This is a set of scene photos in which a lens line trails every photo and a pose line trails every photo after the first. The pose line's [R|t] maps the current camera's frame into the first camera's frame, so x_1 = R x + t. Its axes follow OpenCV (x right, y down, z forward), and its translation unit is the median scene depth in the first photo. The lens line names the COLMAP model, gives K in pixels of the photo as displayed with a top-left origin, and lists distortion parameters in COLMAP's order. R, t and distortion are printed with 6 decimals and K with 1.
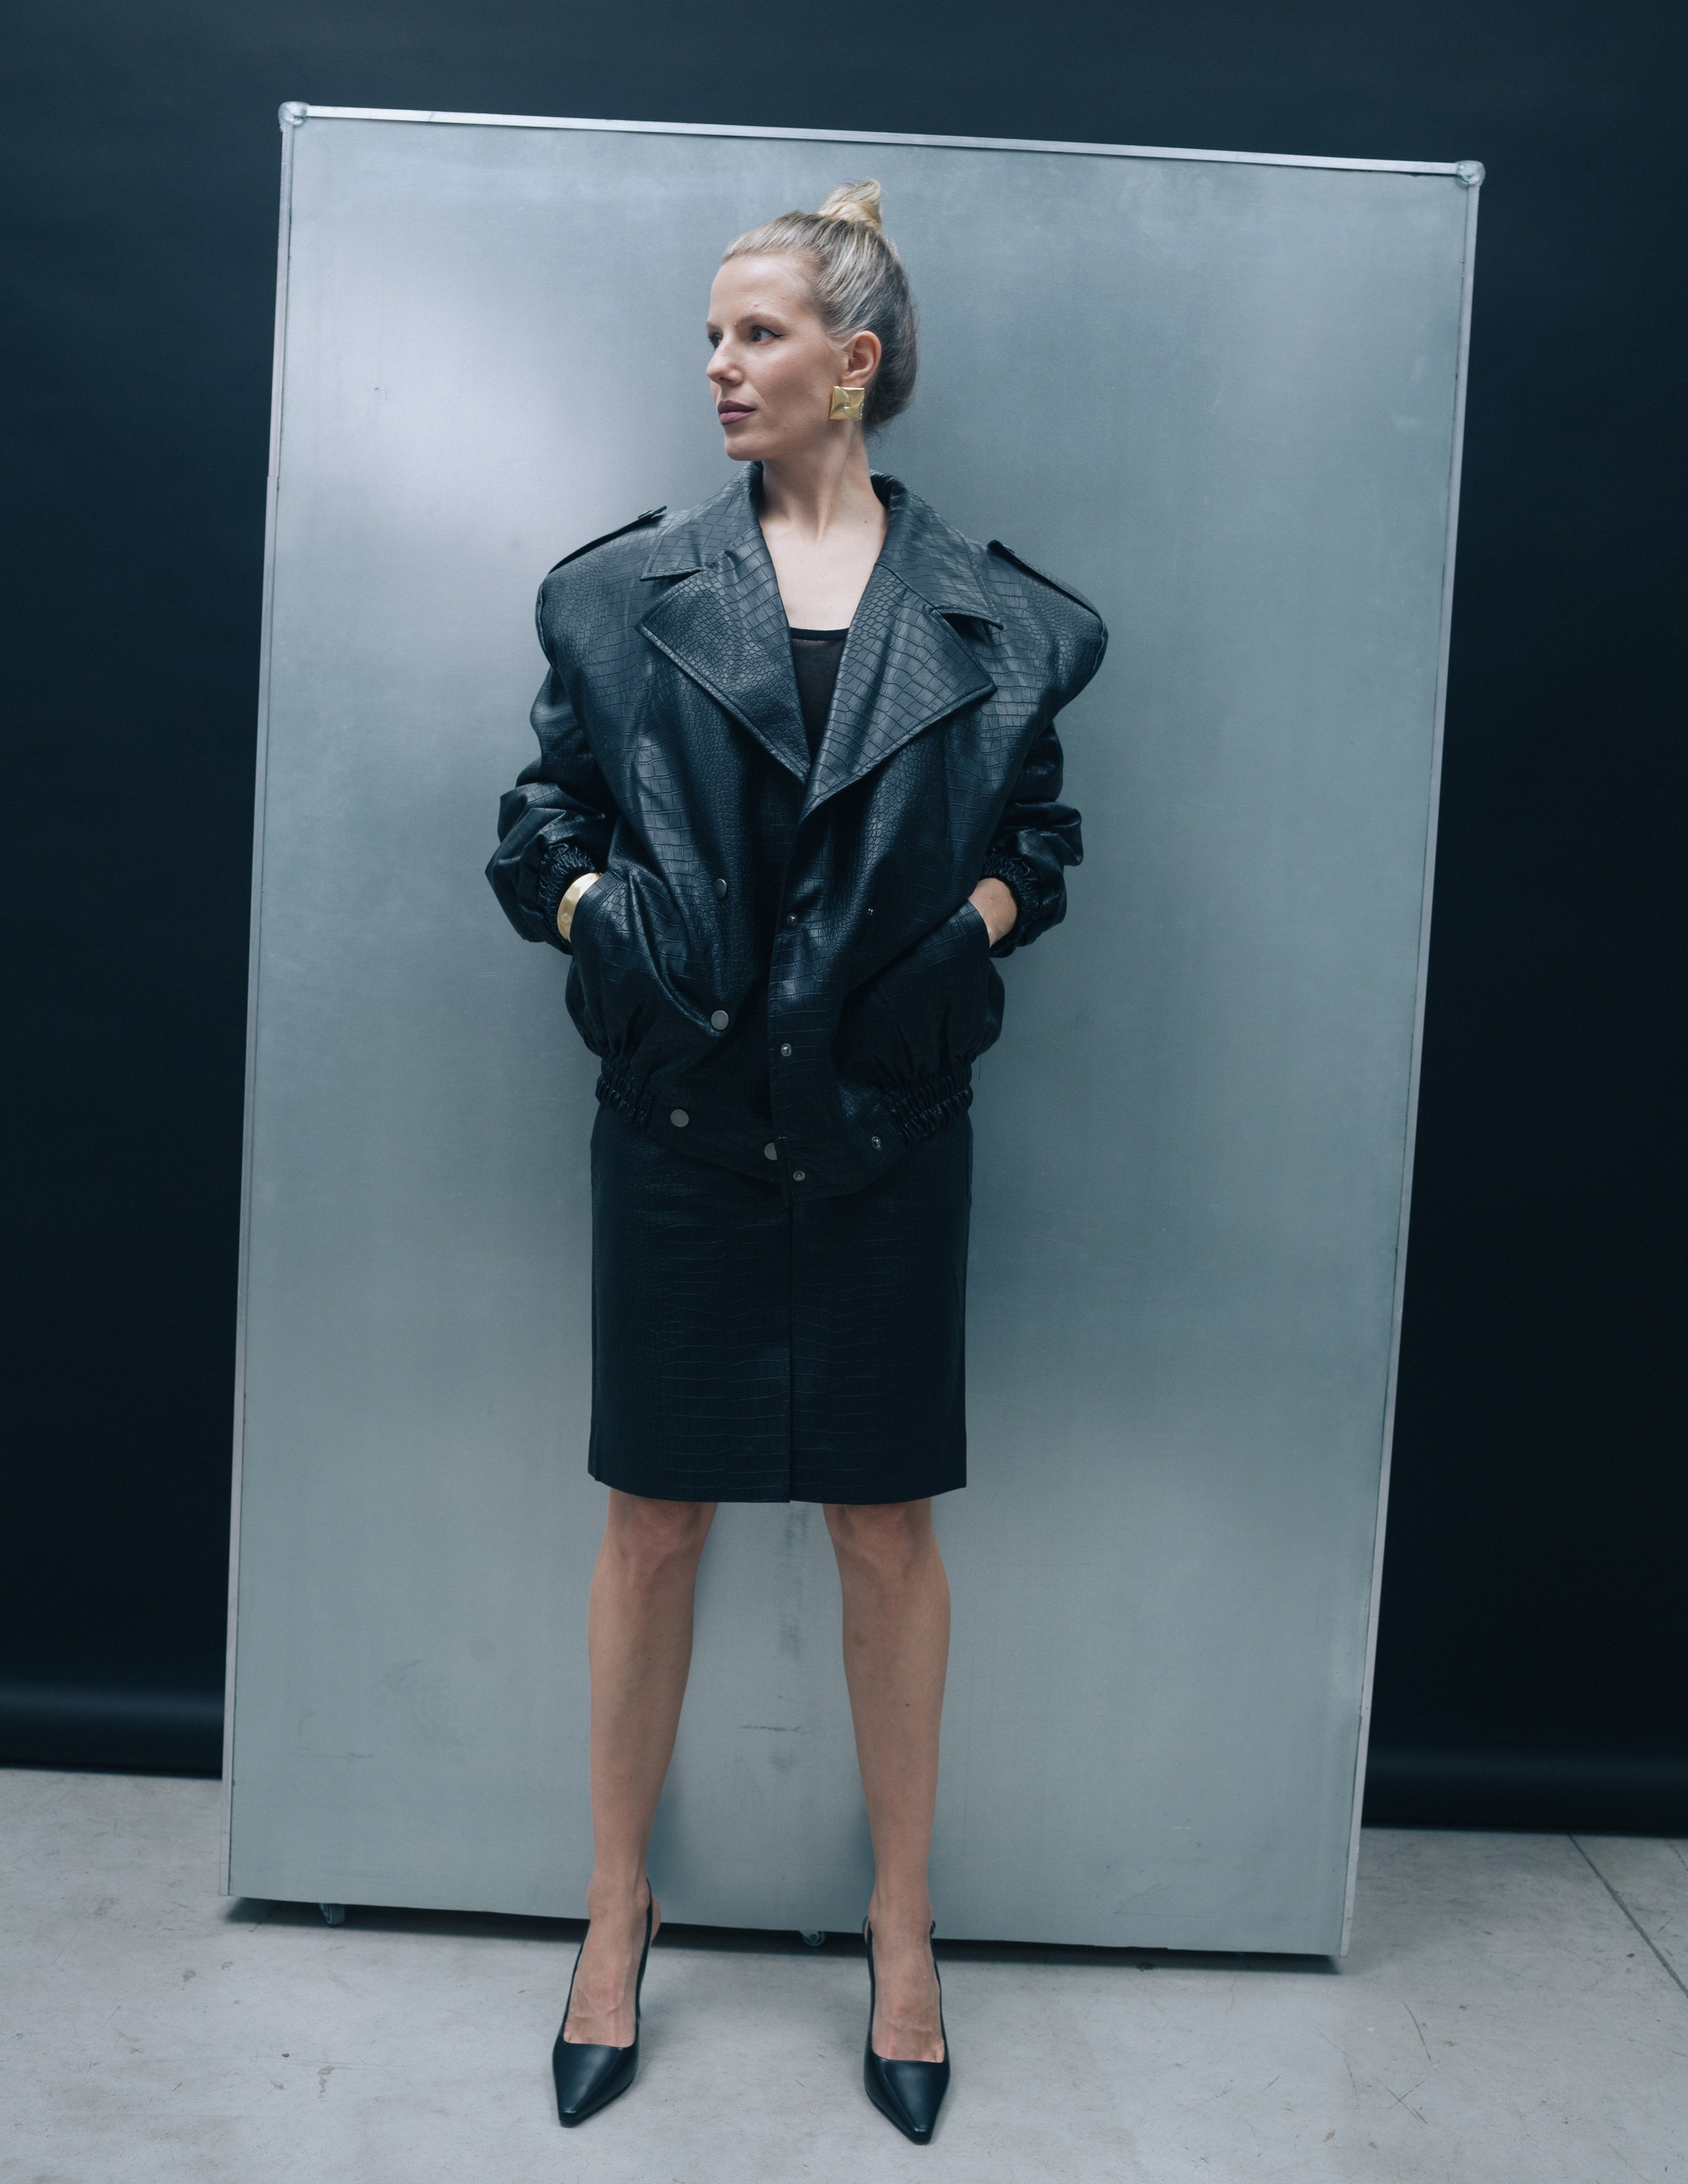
lens RADIAL K [[2428.1, 0, 841.3], [0, 2428.1, 1008.9], [0, 0, 1]] dist [-0.106644, 0.139870]
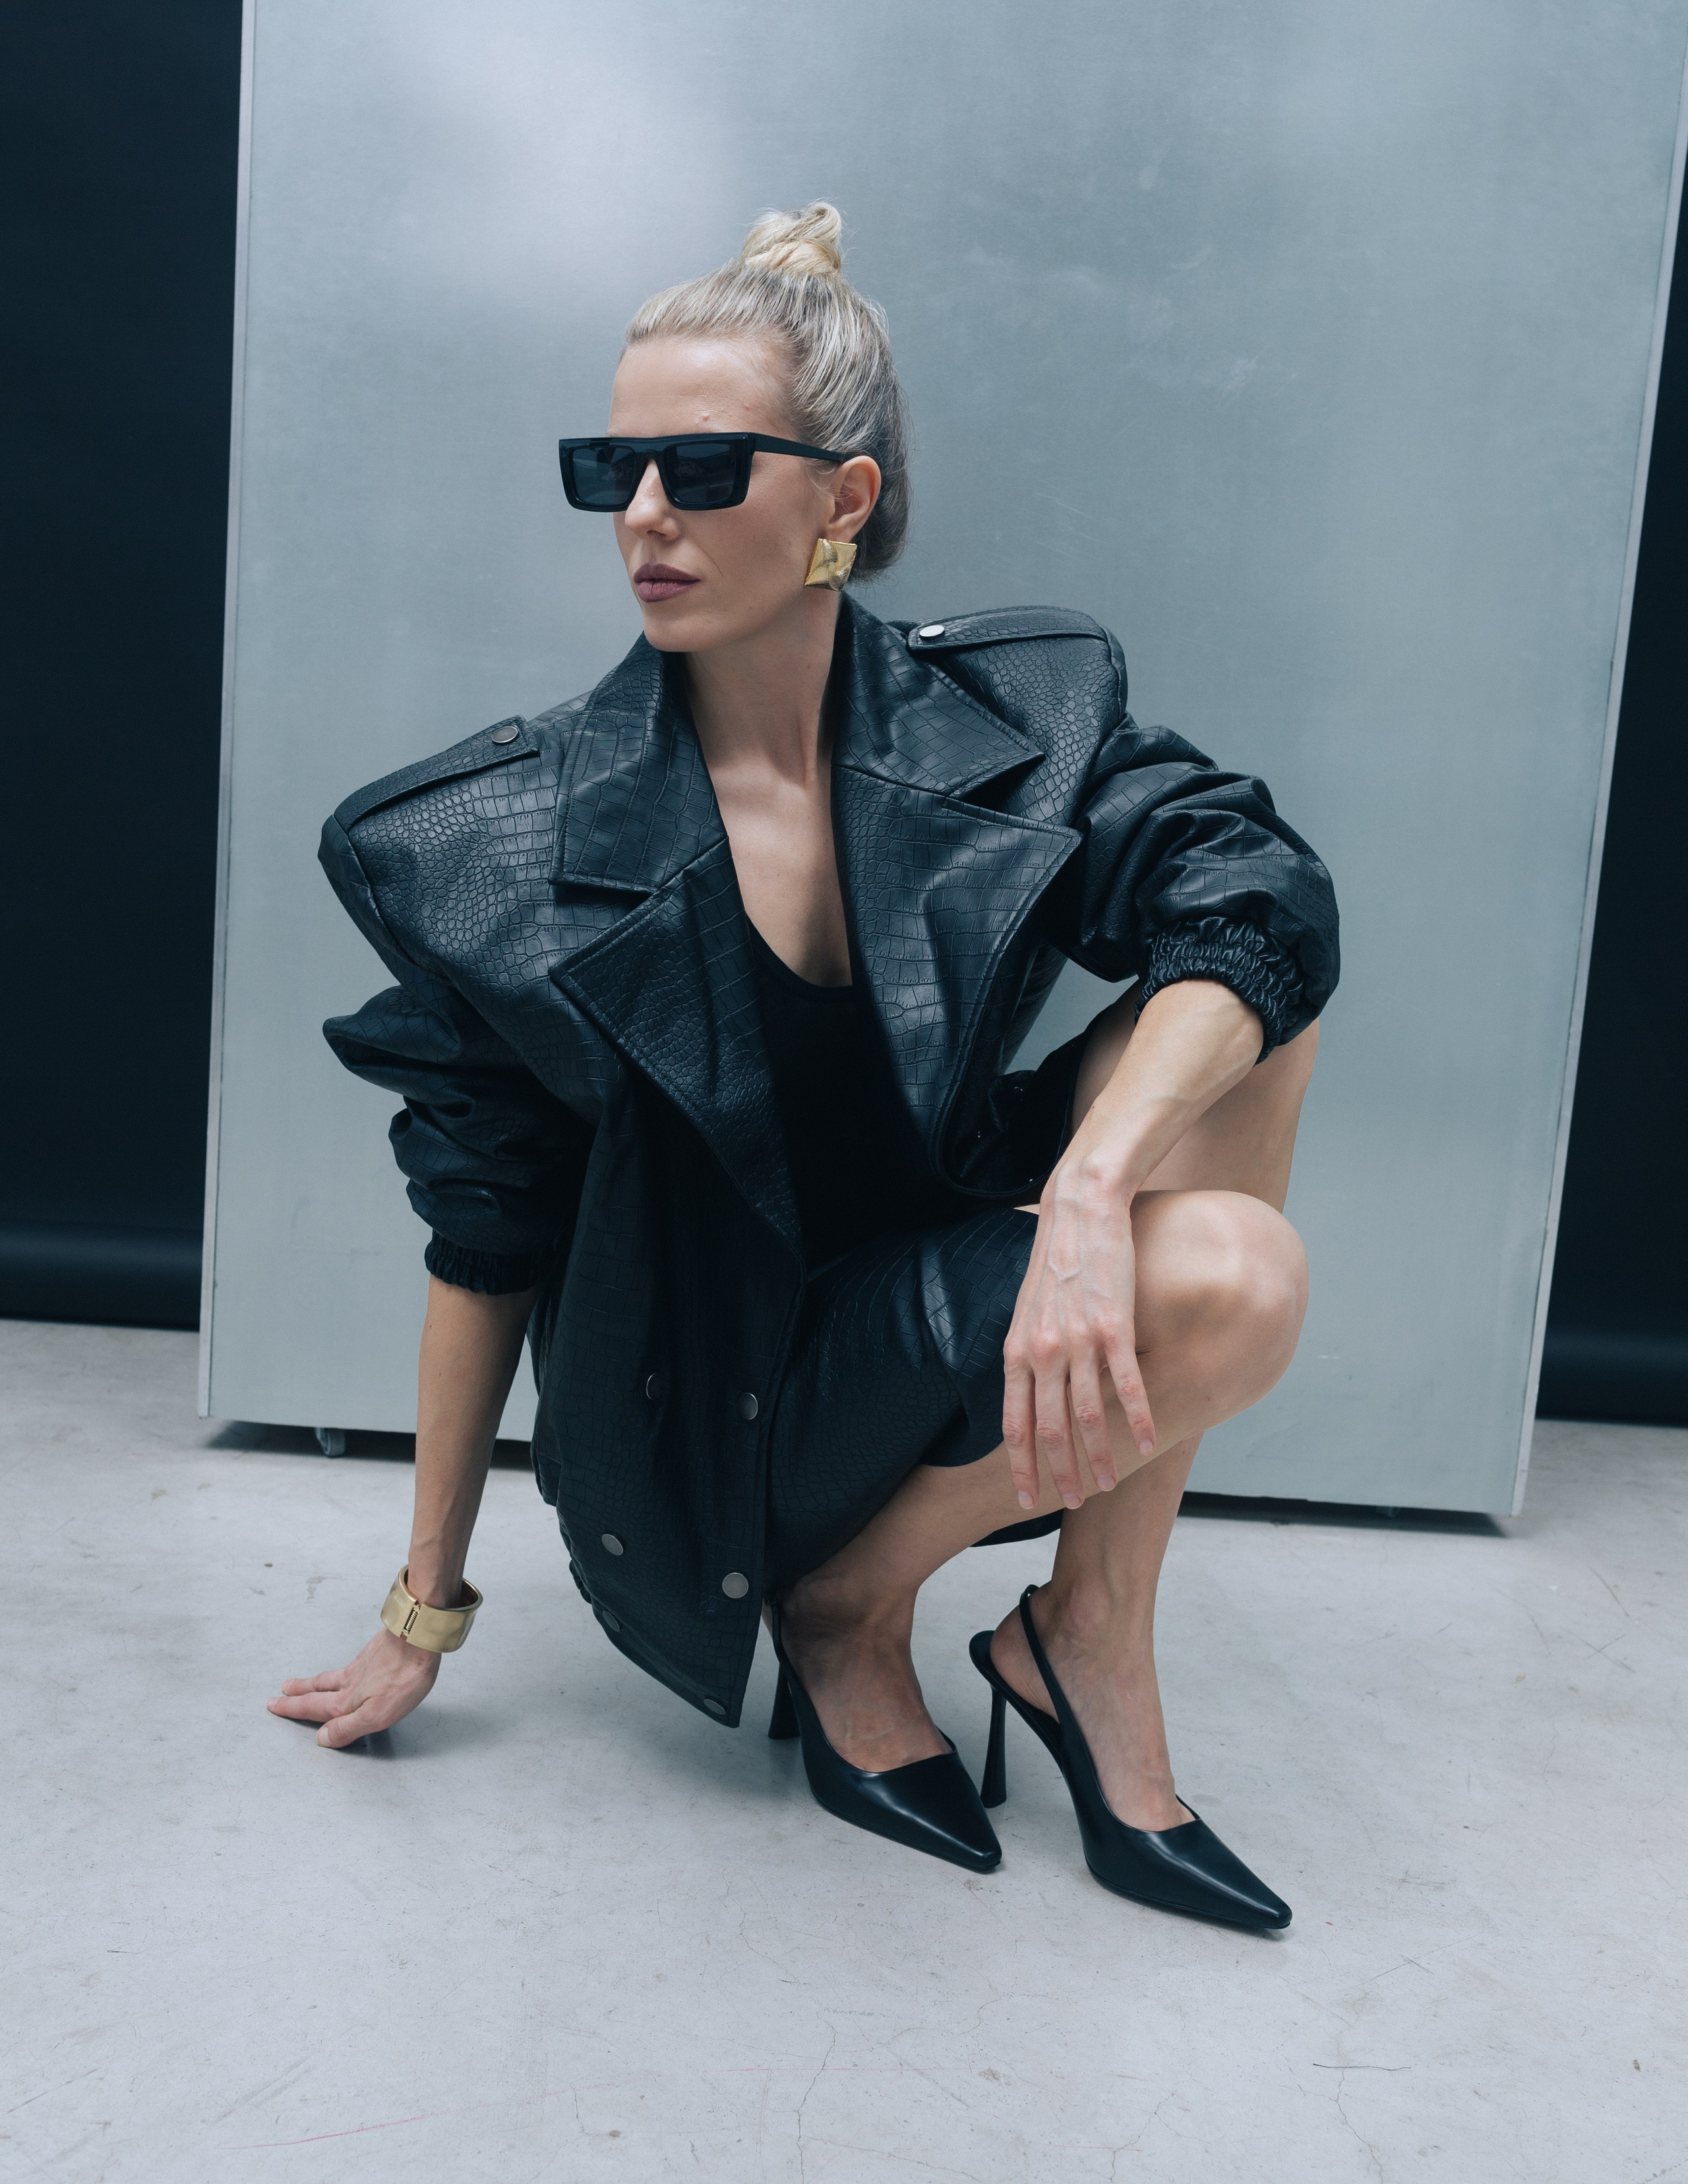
lens RADIAL K [[2418.0, 0, 839.8], [0, 2418.0, 1050.5], [0, 0, 1]] dist [0.008005, -0.010521]
pose [[0.999718, 0.018759, -0.014591, -0.021036], [-0.017558, 0.996760, 0.078494, 0.172066], [0.016016, -0.078216, 0.996808, 0.154604]]
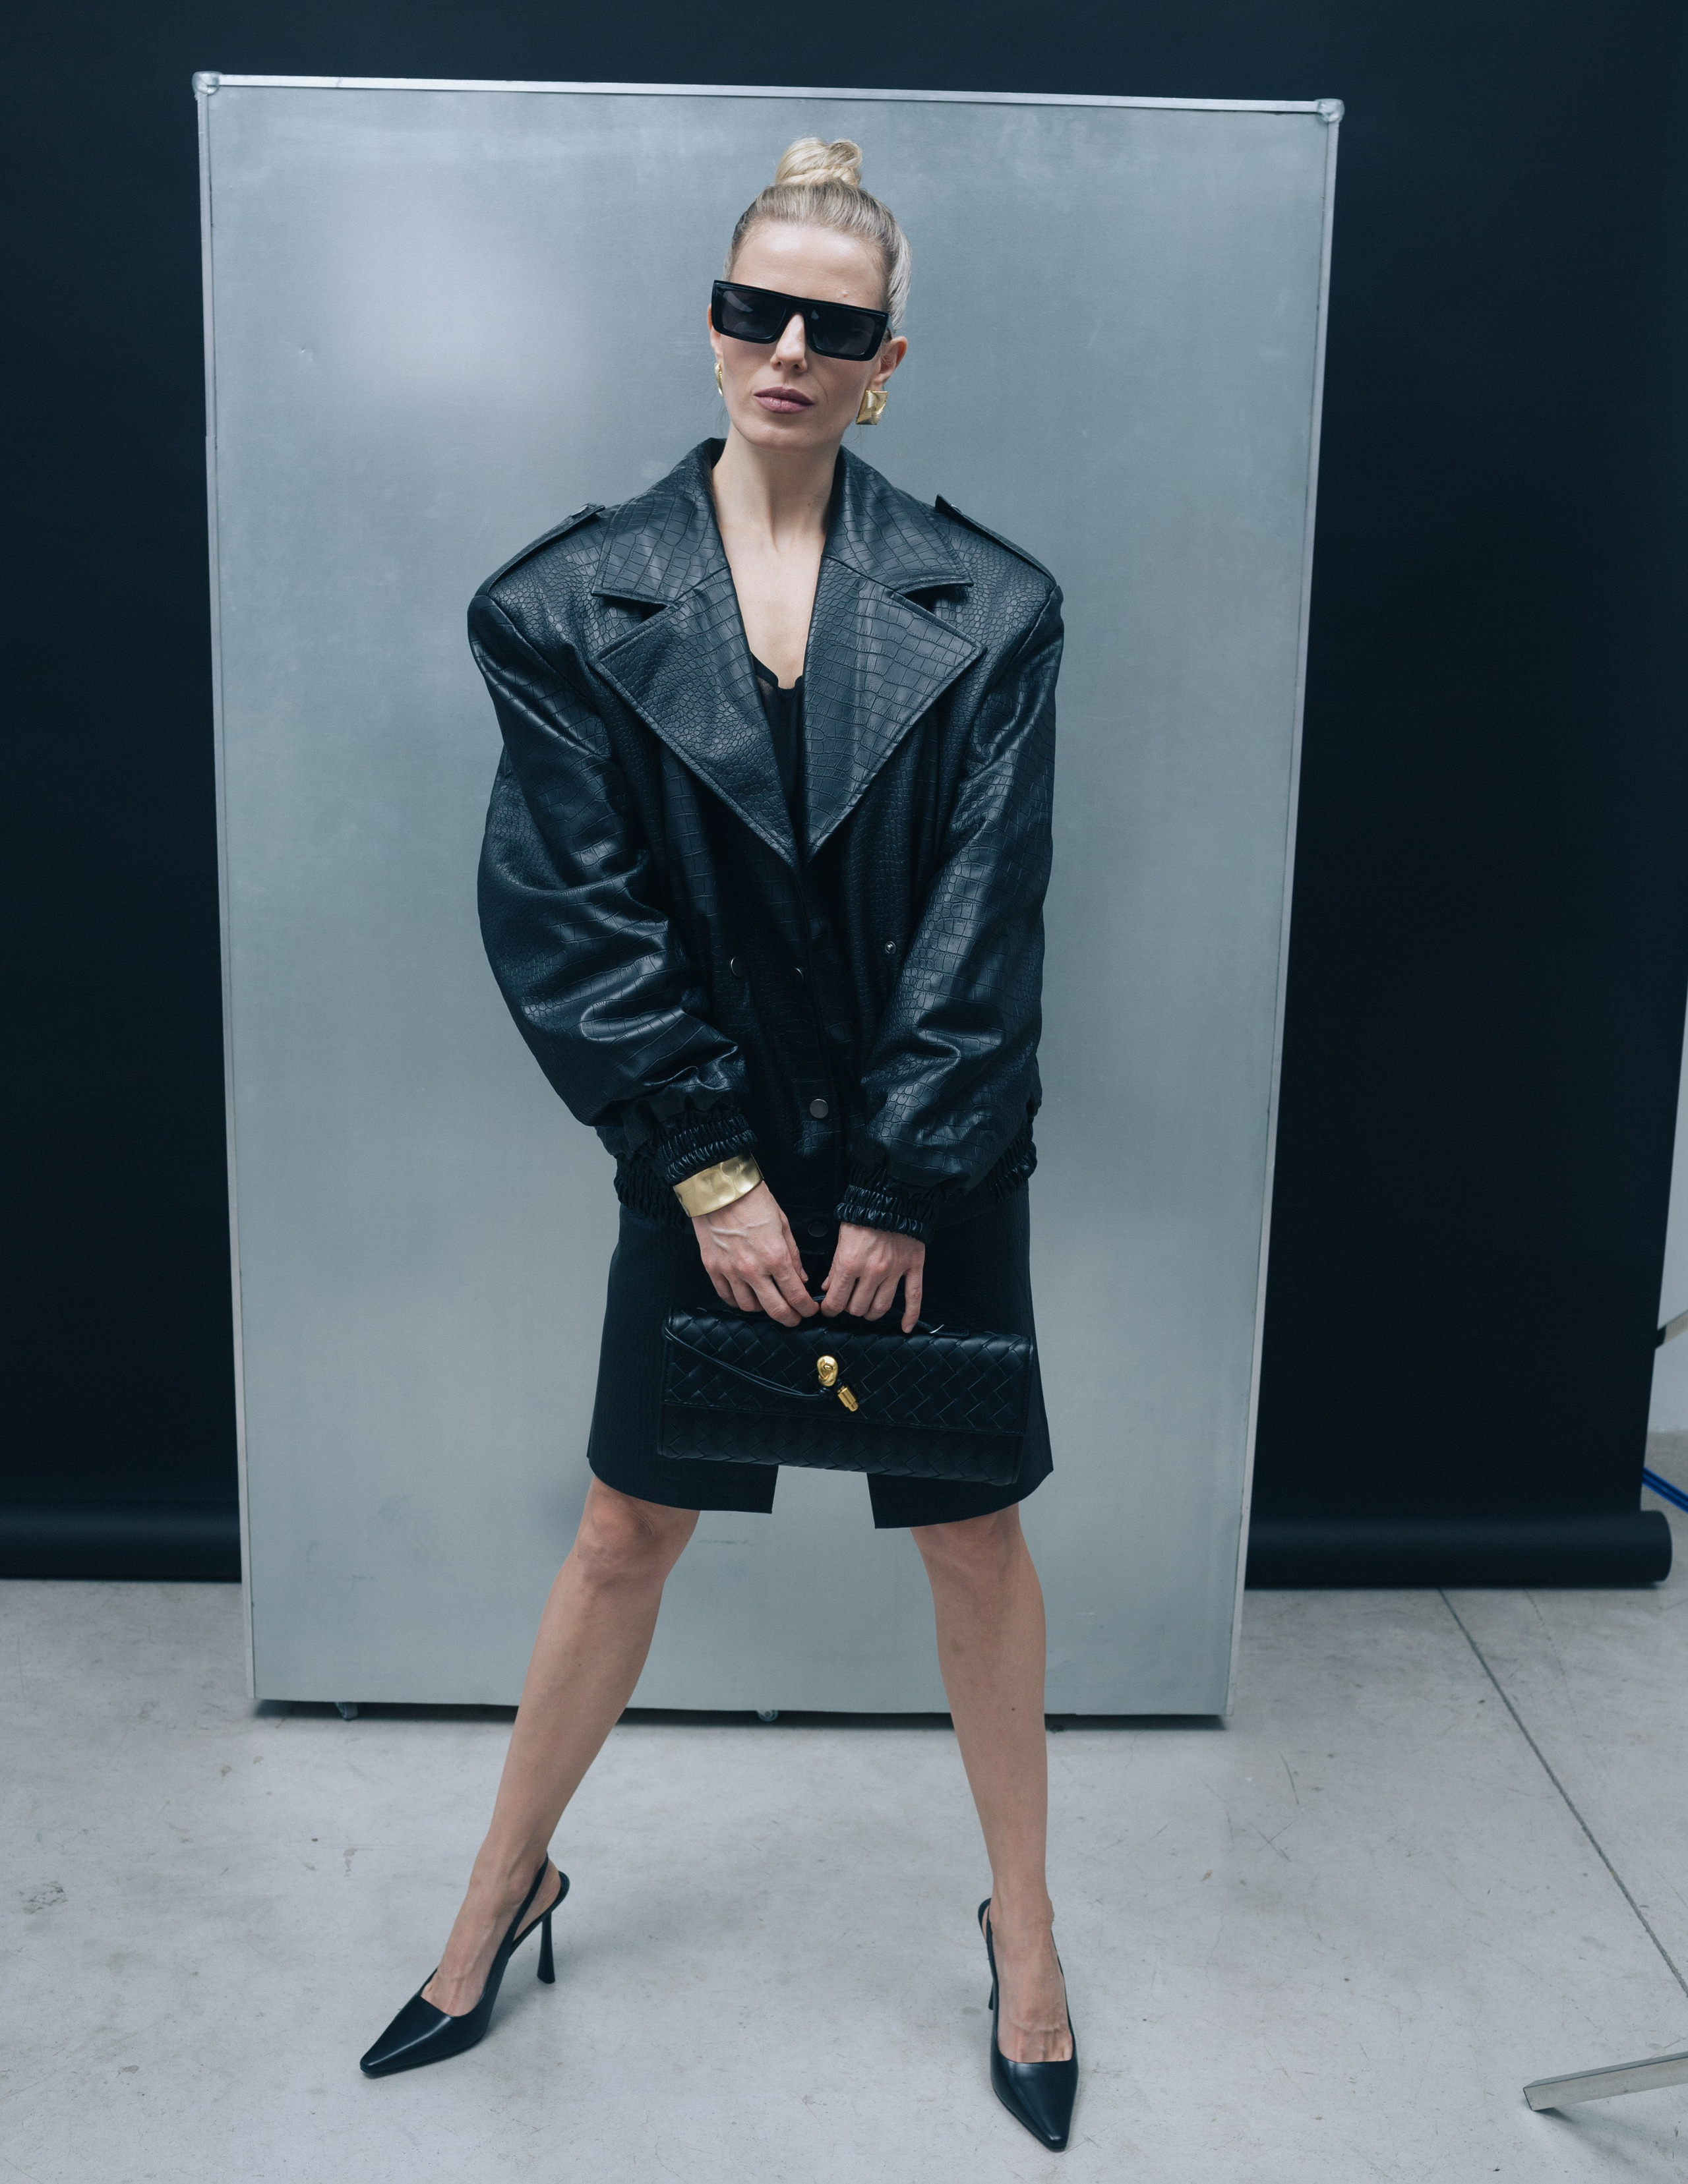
lens RADIAL K [[2433.9, 0, 843.2], [0, 2433.9, 1053.9], [0, 0, 1]] dist [-0.105340, 0.135824]
pose [[0.999411, -0.032544, 0.010843, 0.023029], [0.030540, 0.988102, 0.150738, -0.100801], [-0.015620, -0.150319, 0.988514, -0.098349]]
